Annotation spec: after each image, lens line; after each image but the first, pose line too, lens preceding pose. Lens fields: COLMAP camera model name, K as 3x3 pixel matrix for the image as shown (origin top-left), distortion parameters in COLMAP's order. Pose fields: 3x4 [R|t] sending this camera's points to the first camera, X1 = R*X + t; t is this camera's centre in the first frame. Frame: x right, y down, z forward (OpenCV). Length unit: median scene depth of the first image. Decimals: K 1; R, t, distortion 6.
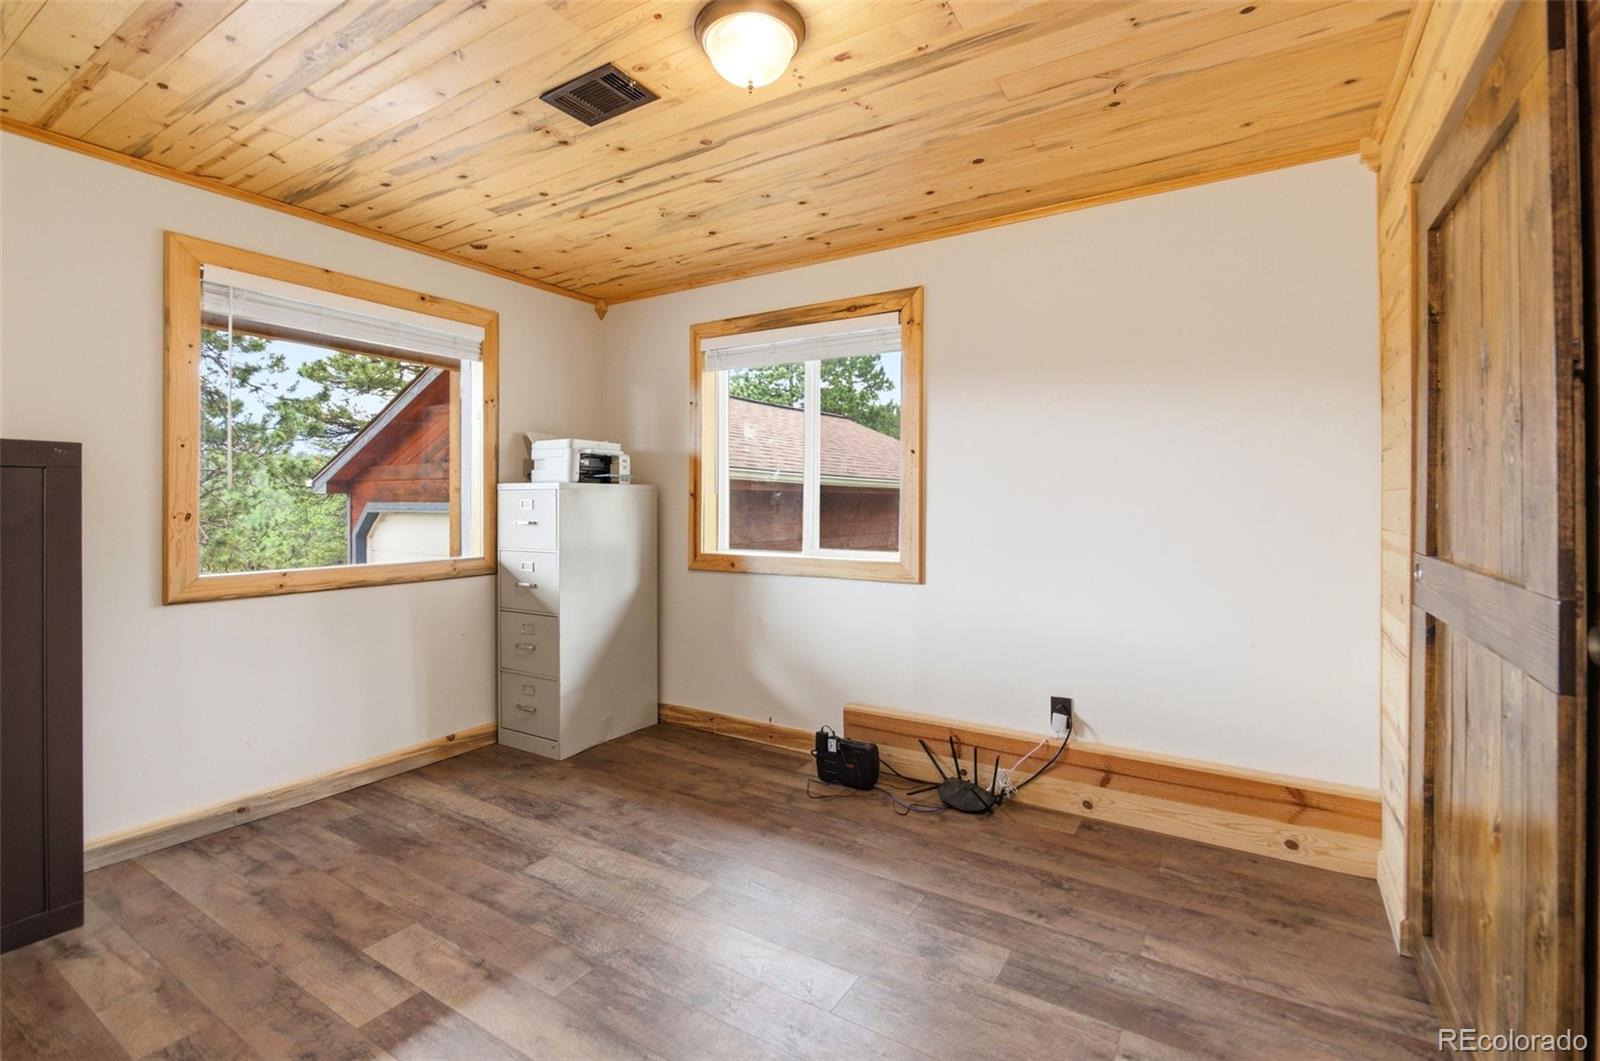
lens RADIAL K [[707.4, 0, 801.3], [0, 707.4, 512.3], [0, 0, 1]] dist [0.002778, -0.000166]
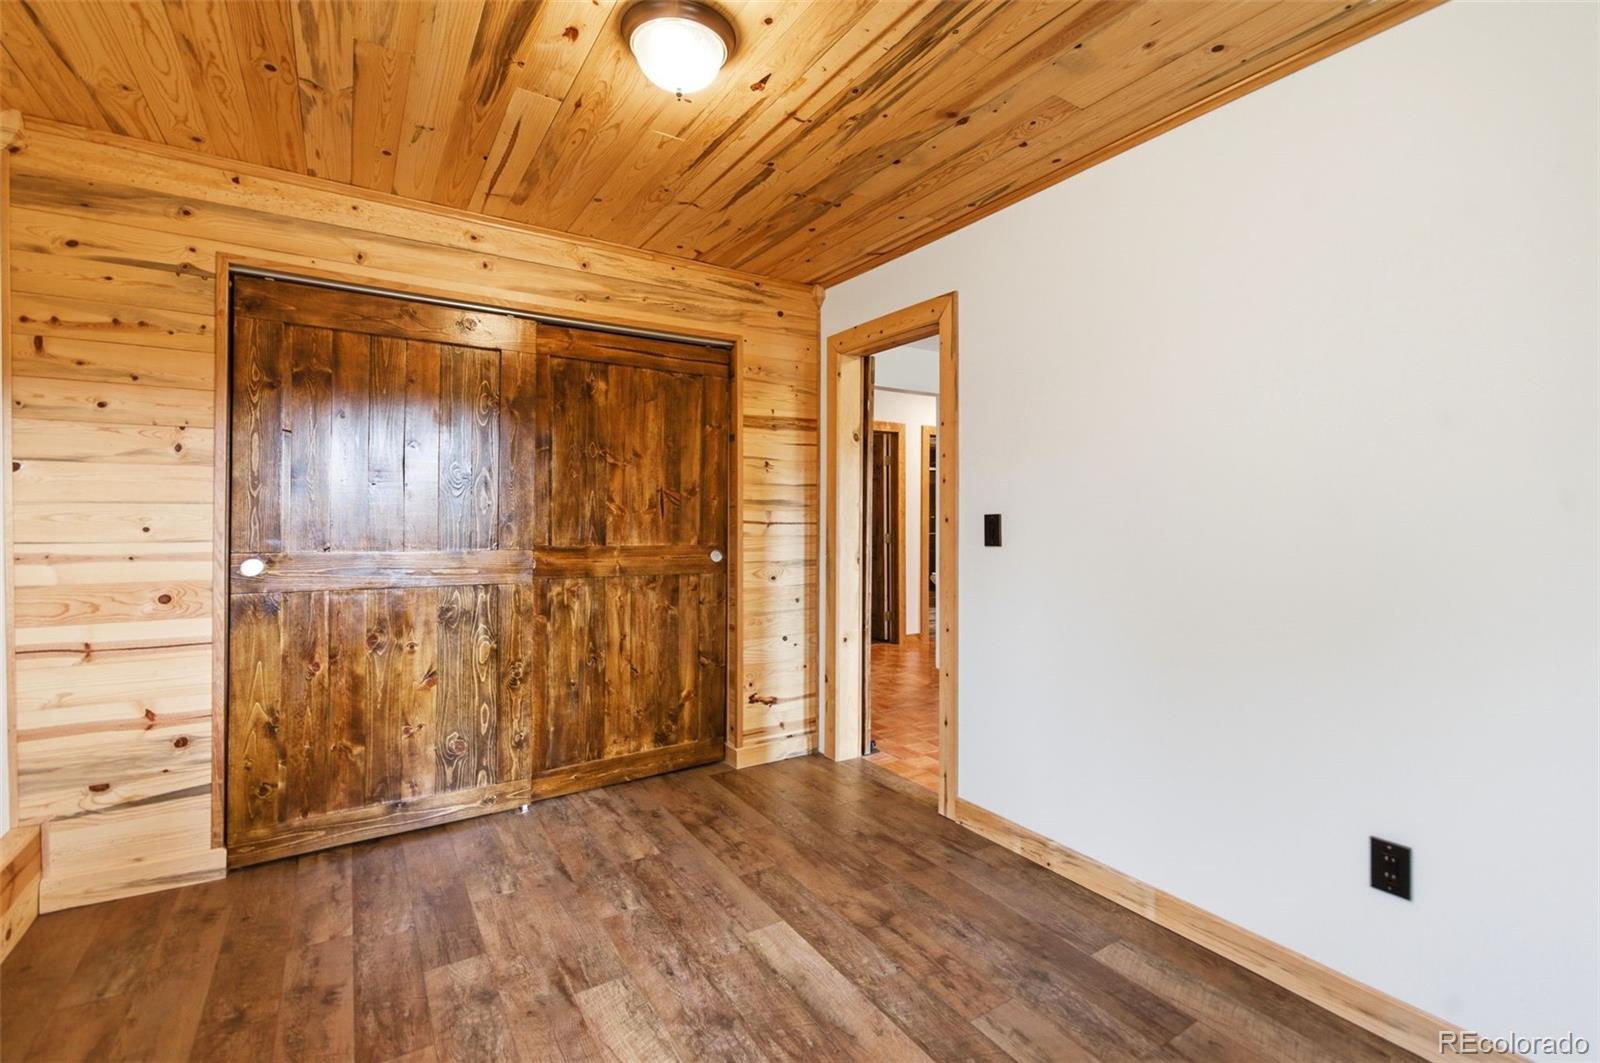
lens RADIAL K [[707.4, 0, 801.3], [0, 707.4, 513.3], [0, 0, 1]] dist [0.002778, -0.000166]
pose [[-0.907742, 0.003646, 0.419514, -0.593447], [0.006492, 0.999965, 0.005358, -0.013402], [-0.419479, 0.007587, -0.907733, 1.692615]]
